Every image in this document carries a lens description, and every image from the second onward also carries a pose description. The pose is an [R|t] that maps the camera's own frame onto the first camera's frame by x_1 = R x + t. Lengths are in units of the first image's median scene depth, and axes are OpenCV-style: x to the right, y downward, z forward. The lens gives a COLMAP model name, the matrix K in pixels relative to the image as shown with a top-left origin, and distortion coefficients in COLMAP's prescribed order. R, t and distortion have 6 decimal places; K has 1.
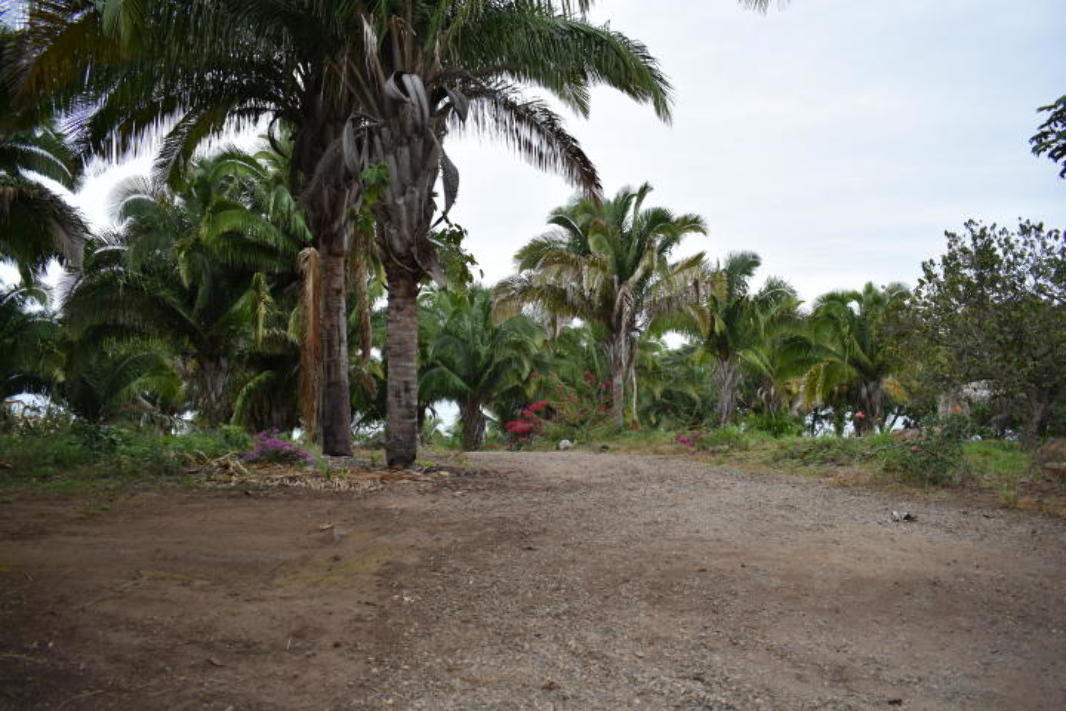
lens RADIAL K [[808.3, 0, 534.5], [0, 808.3, 346.6], [0, 0, 1]] dist [-0.083538, 0.007913]
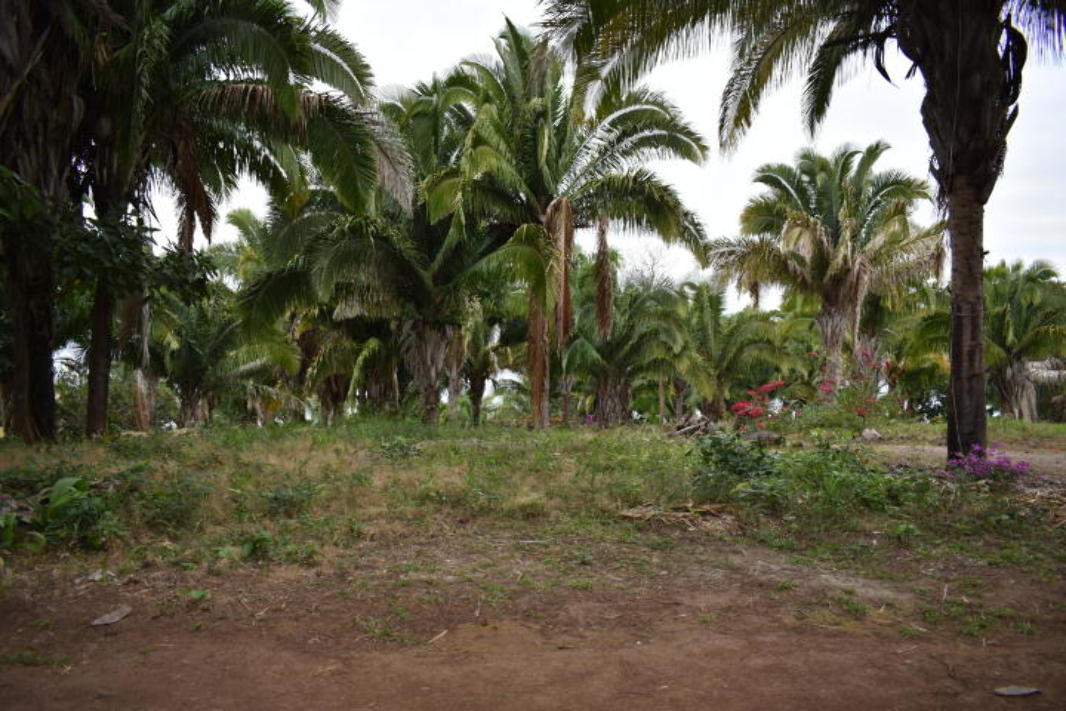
lens RADIAL K [[808.3, 0, 552.7], [0, 808.3, 344.1], [0, 0, 1]] dist [-0.083538, 0.007913]
pose [[0.996859, 0.019748, 0.076695, -0.222053], [-0.022588, 0.999084, 0.036343, 0.000428], [-0.075907, -0.037961, 0.996392, 0.098590]]
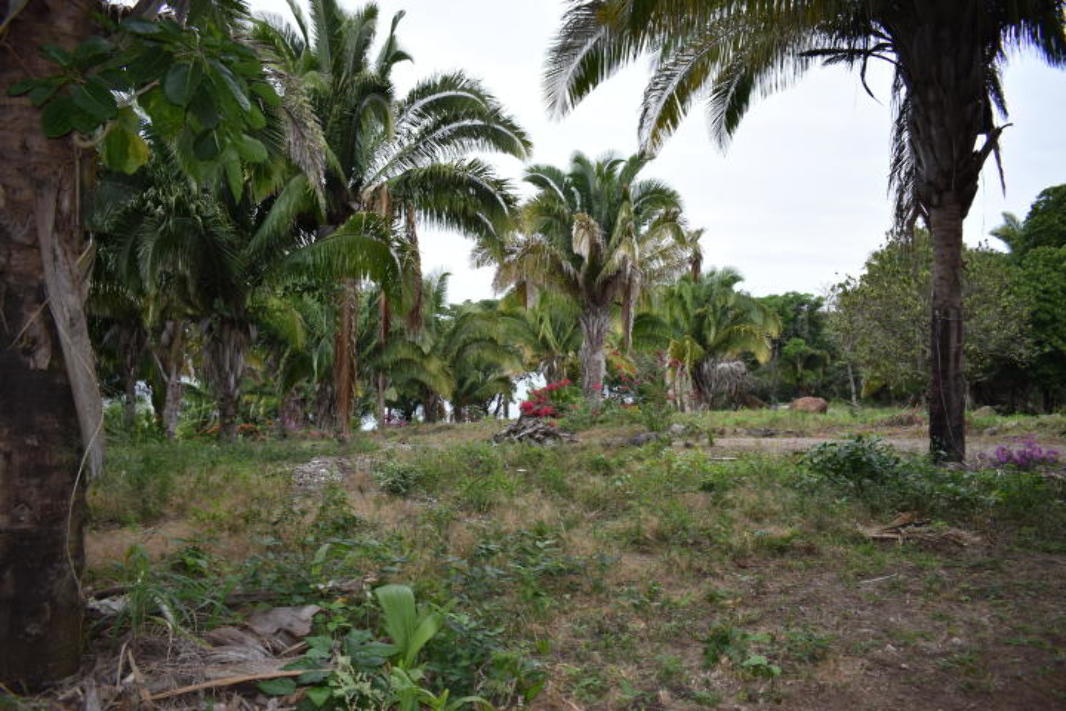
lens RADIAL K [[808.3, 0, 529.6], [0, 808.3, 359.8], [0, 0, 1]] dist [-0.083538, 0.007913]
pose [[0.869501, 0.003294, 0.493920, -0.343346], [-0.030727, 0.998402, 0.047434, 0.002622], [-0.492974, -0.056420, 0.868213, 0.168512]]
